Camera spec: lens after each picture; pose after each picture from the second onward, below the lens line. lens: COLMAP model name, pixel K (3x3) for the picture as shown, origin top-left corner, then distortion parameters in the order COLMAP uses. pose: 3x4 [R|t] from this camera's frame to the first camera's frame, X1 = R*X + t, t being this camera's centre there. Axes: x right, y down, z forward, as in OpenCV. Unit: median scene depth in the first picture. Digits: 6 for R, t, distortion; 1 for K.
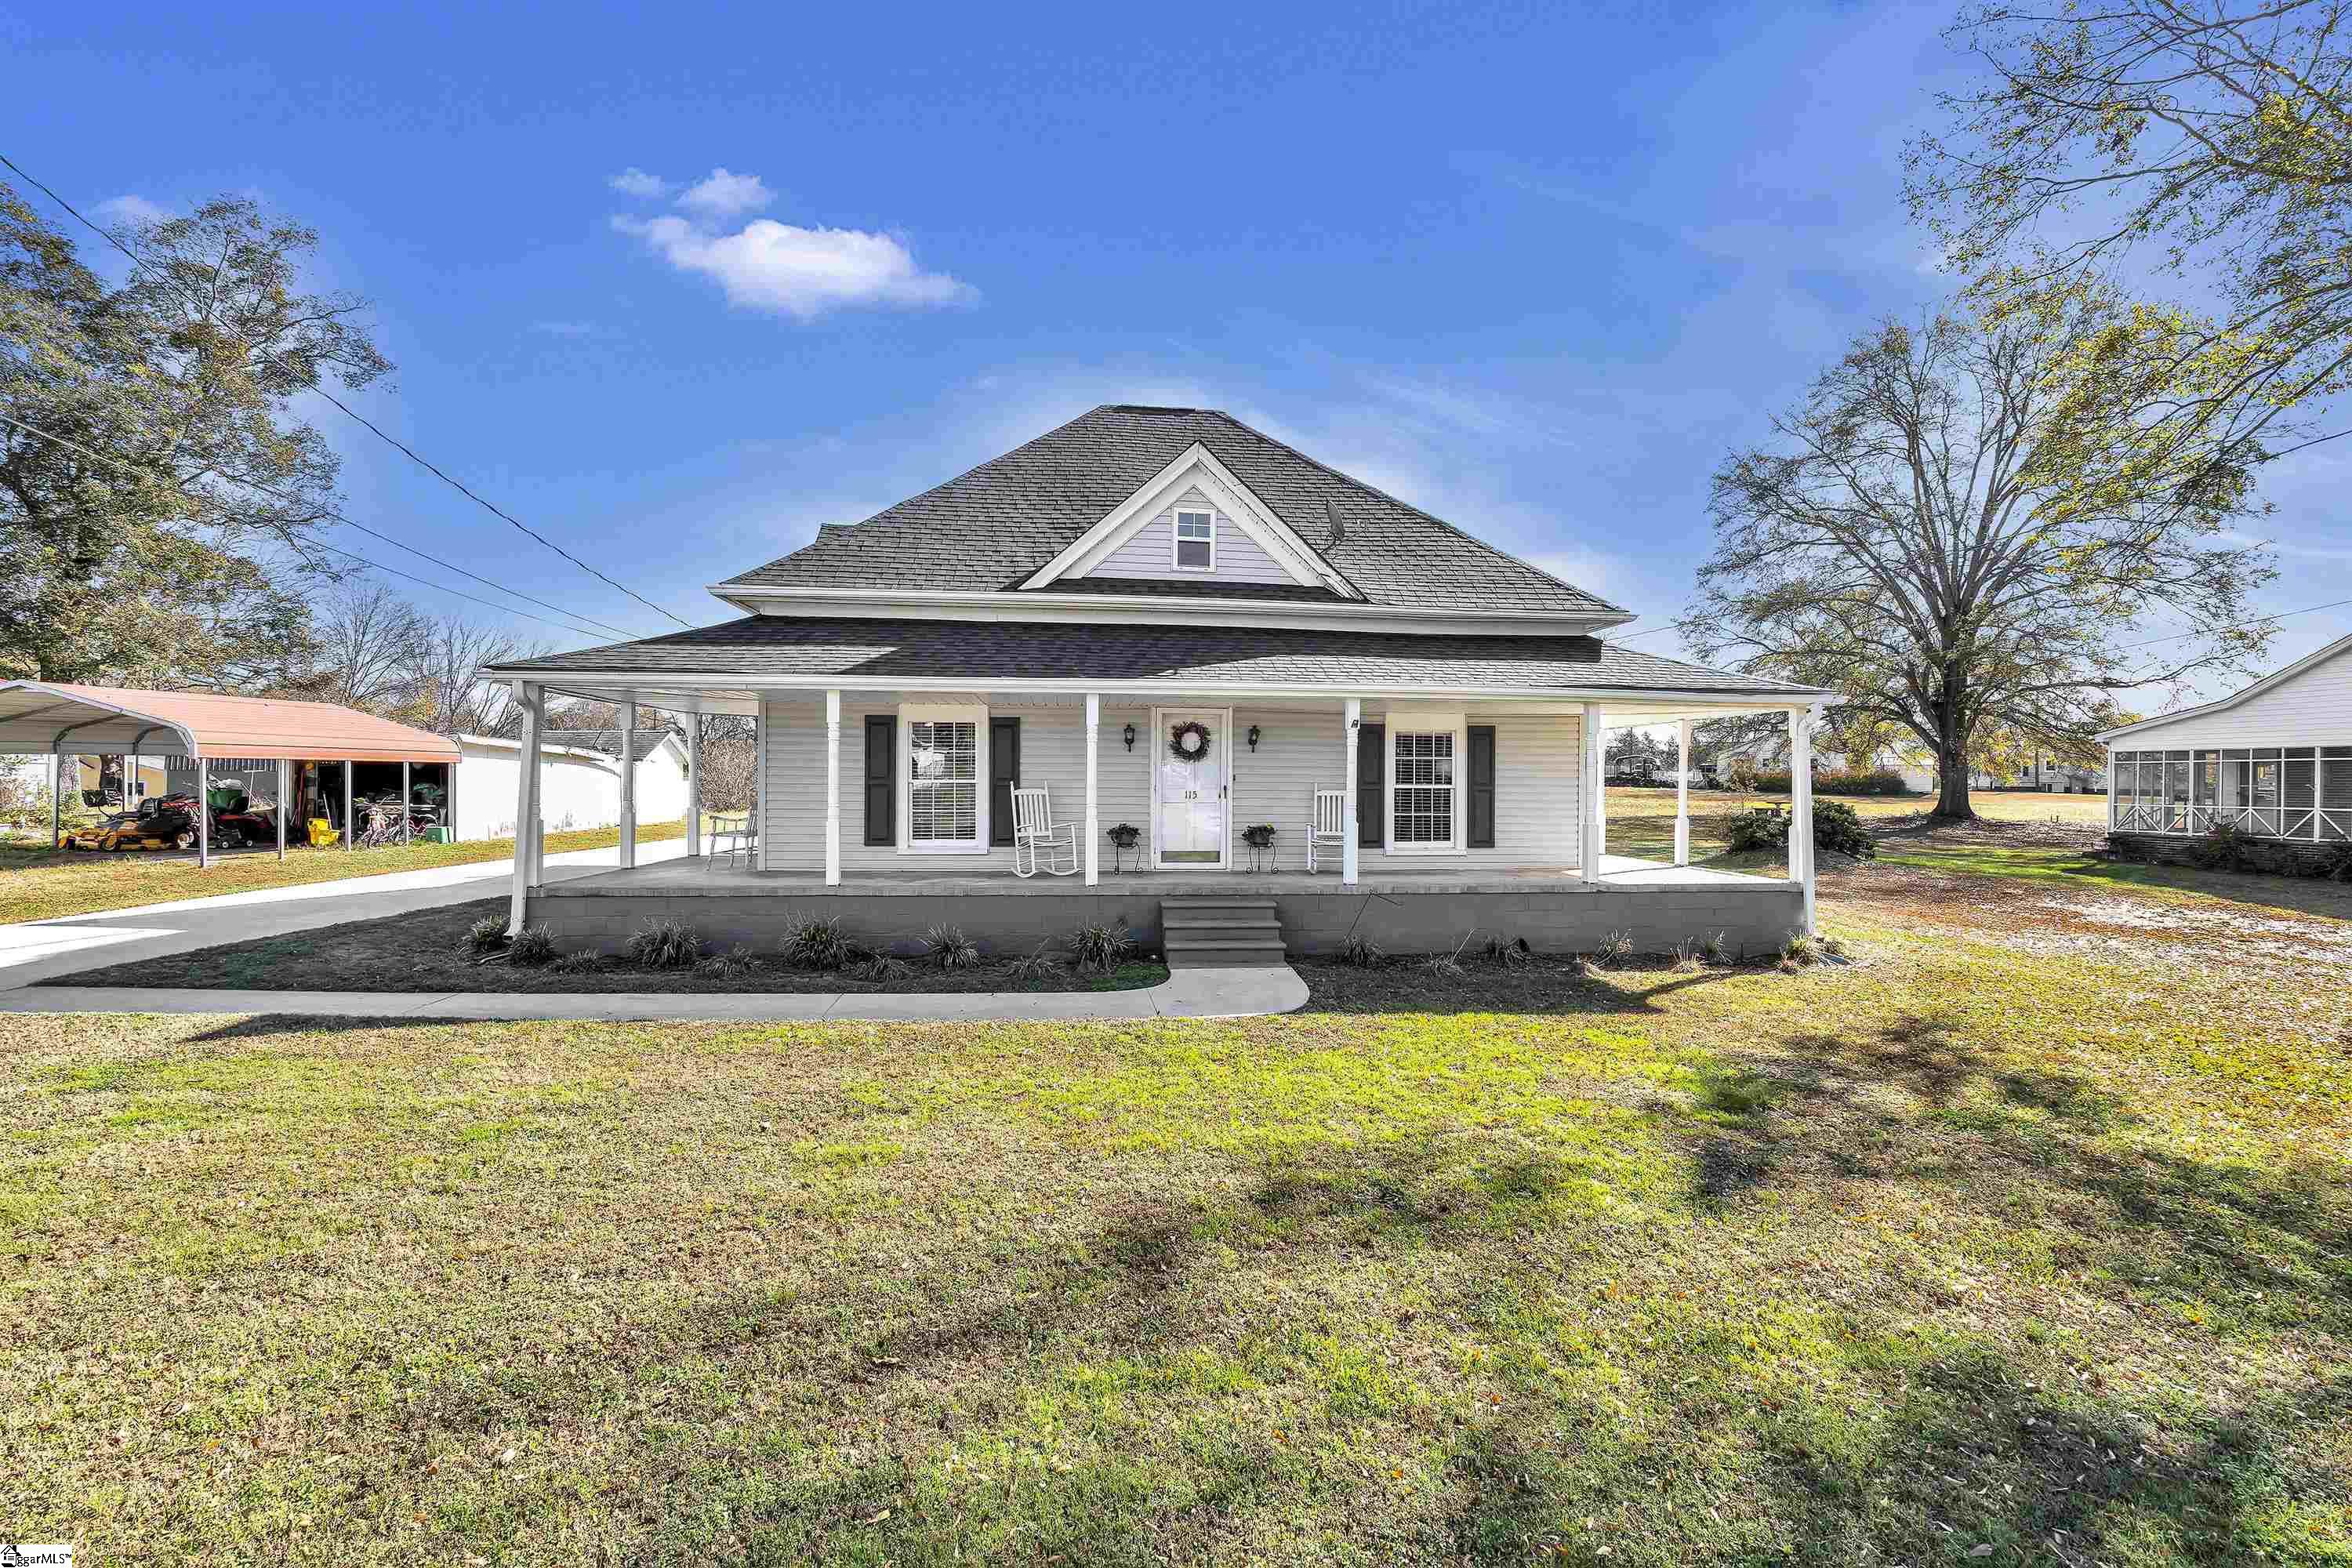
lens RADIAL K [[1061.7, 0, 1187.5], [0, 1061.7, 779.9], [0, 0, 1]] dist [-0.001941, 0.000003]
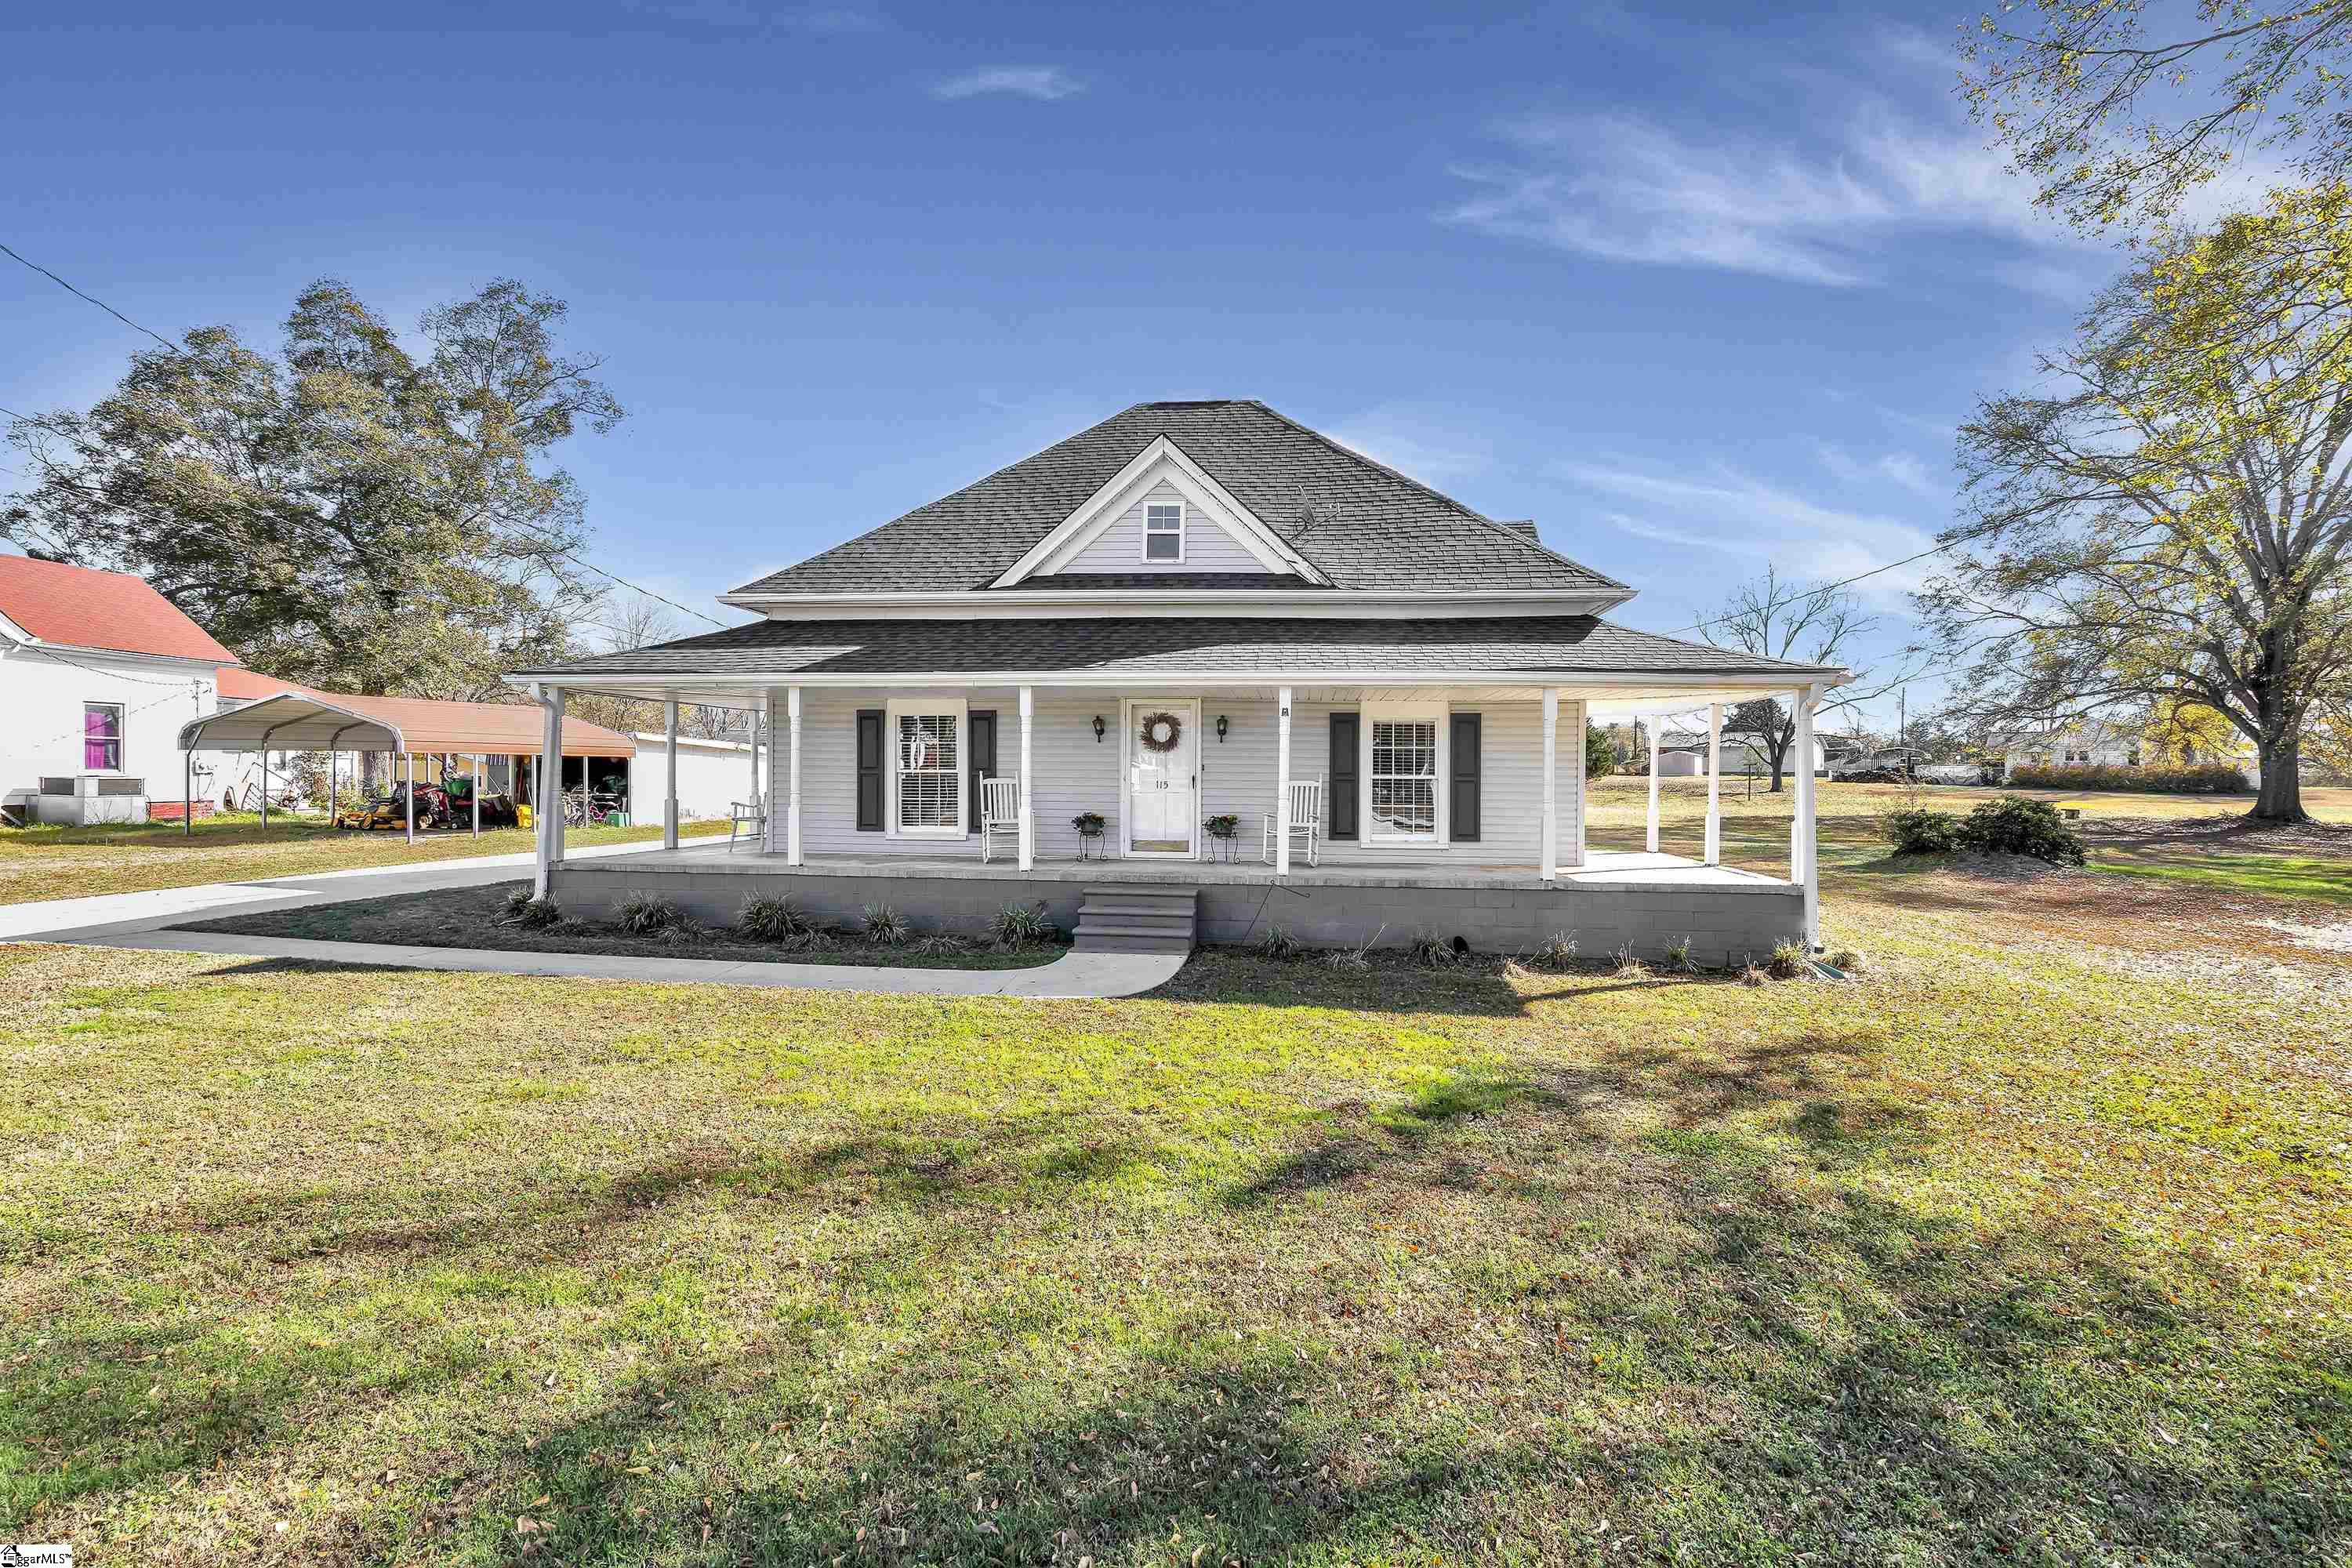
lens RADIAL K [[1061.7, 0, 1181.8], [0, 1061.7, 784.2], [0, 0, 1]] dist [-0.001941, 0.000003]
pose [[0.975795, 0.003051, -0.218668, 0.246003], [-0.001285, 0.999965, 0.008221, 0.005045], [0.218685, -0.007741, 0.975765, 0.017220]]
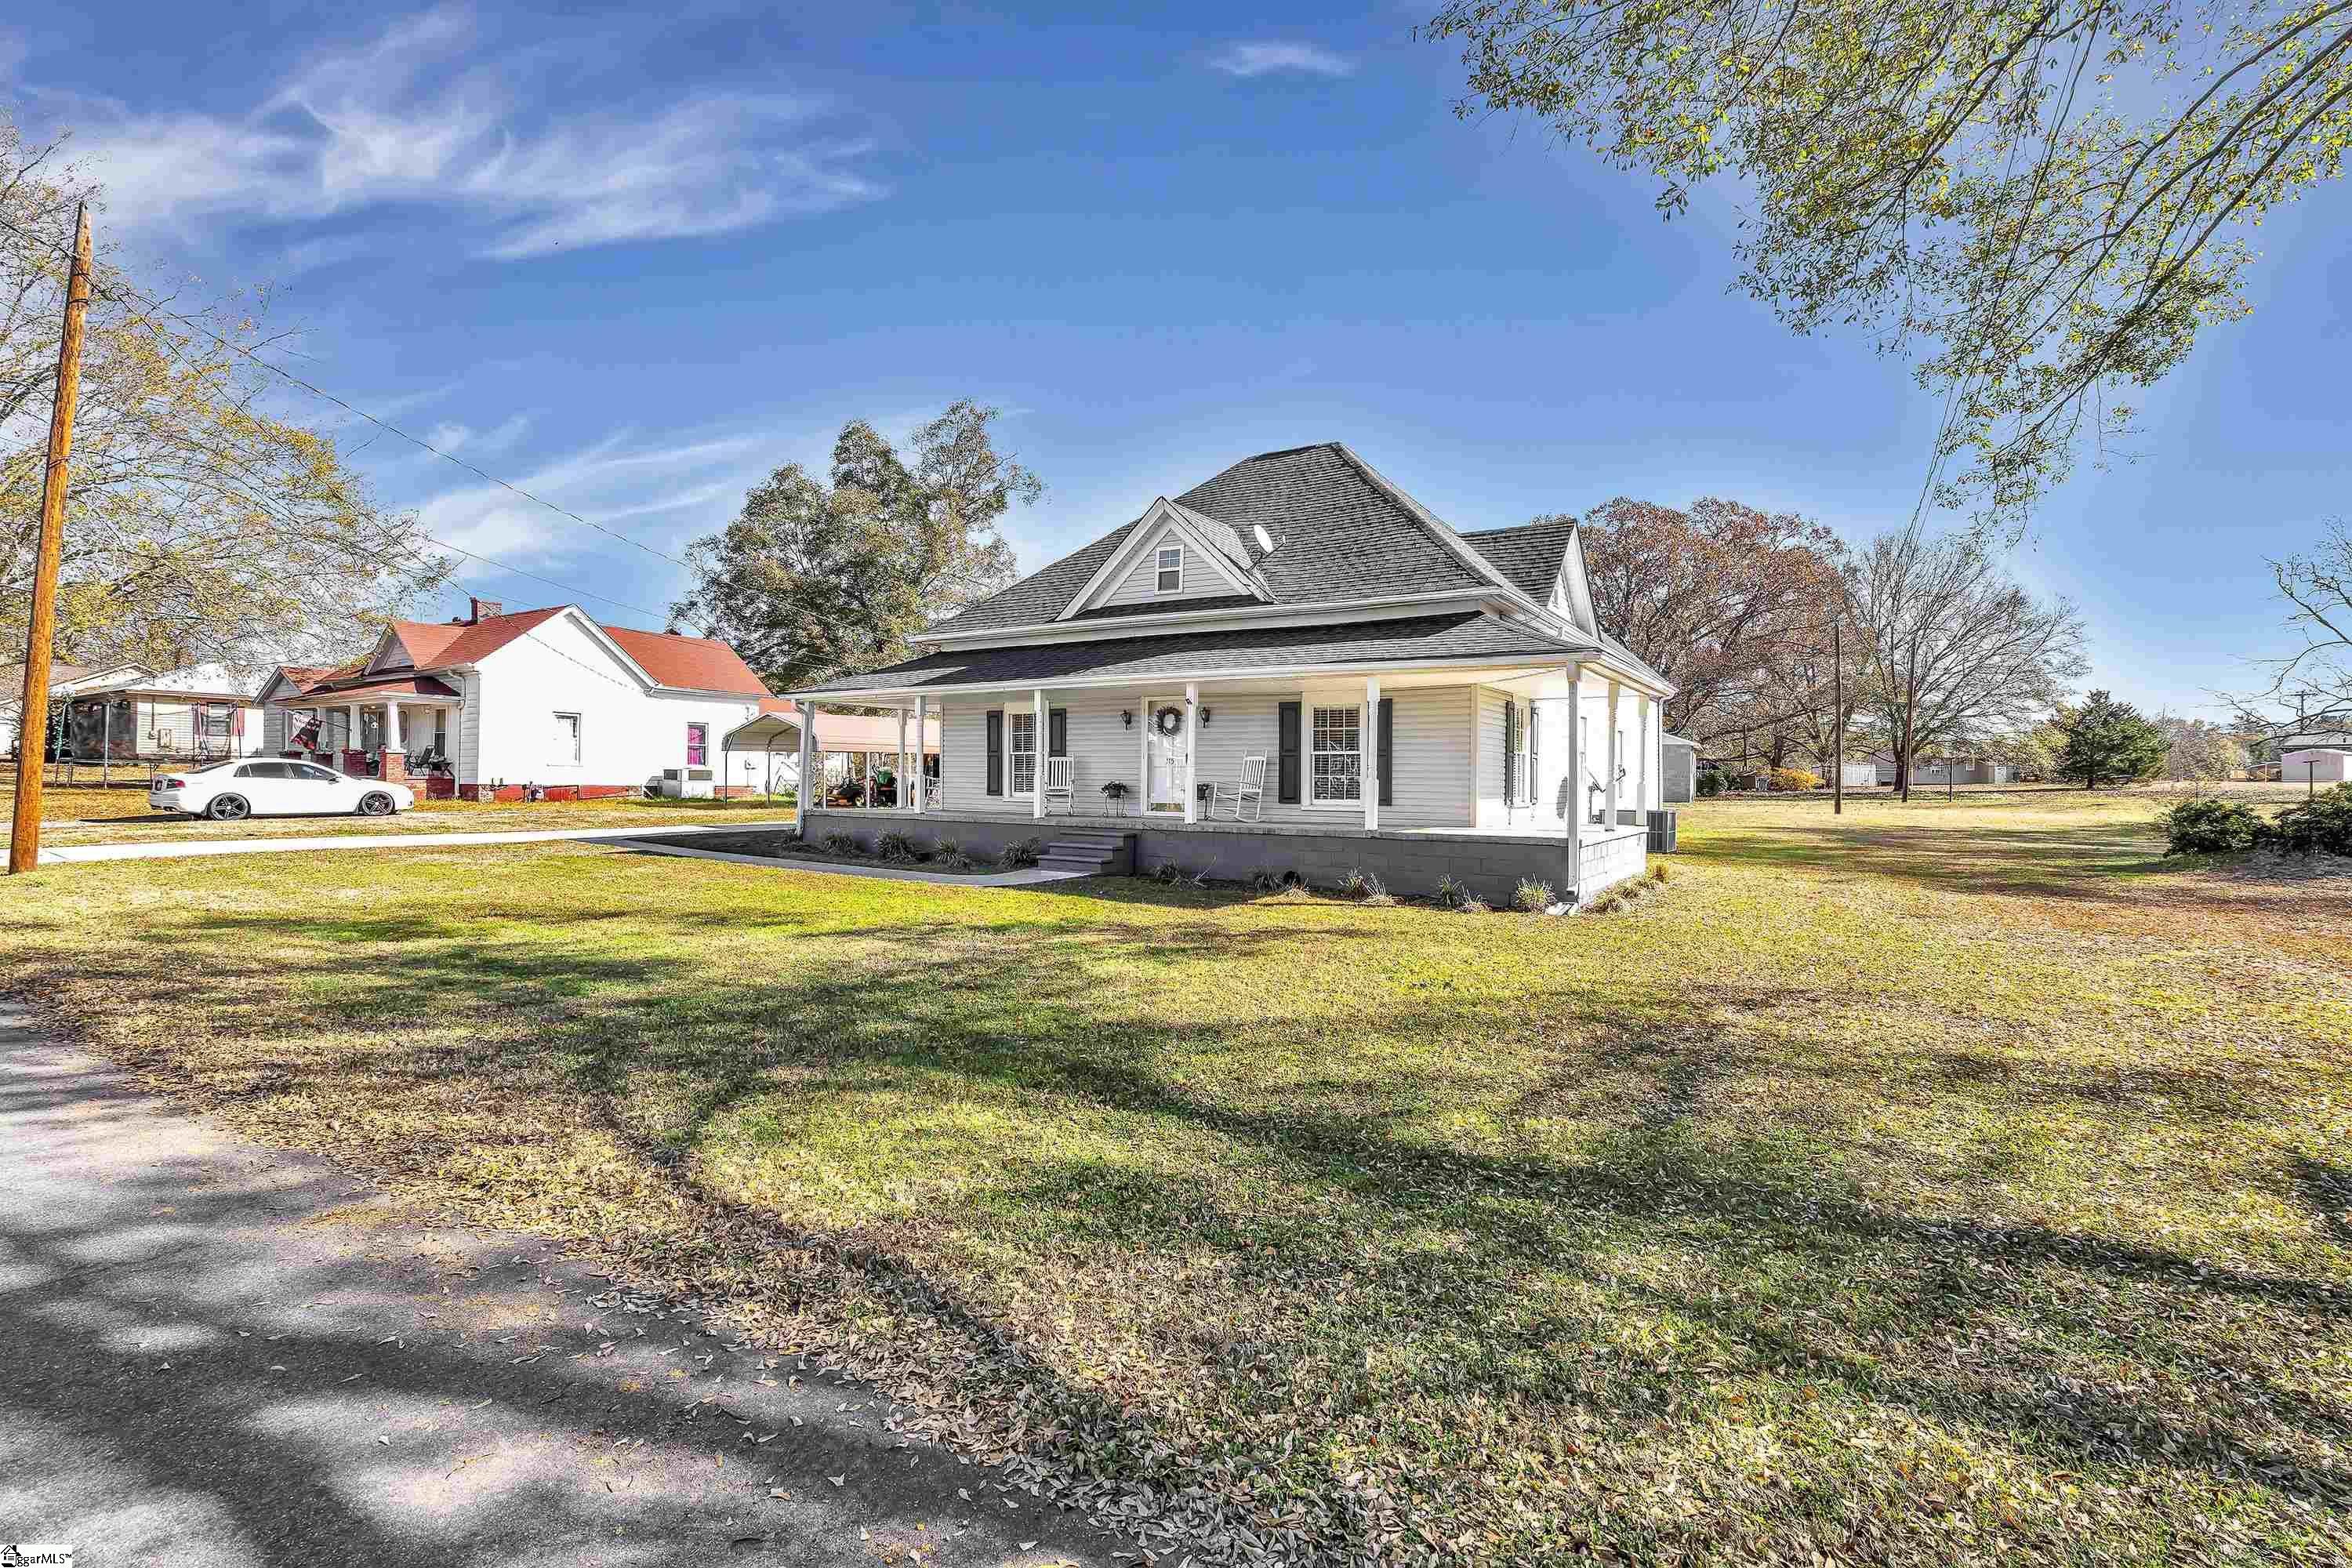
lens RADIAL K [[1061.7, 0, 1179.4], [0, 1061.7, 785.7], [0, 0, 1]] dist [-0.001941, 0.000003]
pose [[0.776646, 0.003984, -0.629925, 0.863314], [-0.003953, 0.999991, 0.001451, 0.043305], [0.629925, 0.001363, 0.776655, -0.028235]]
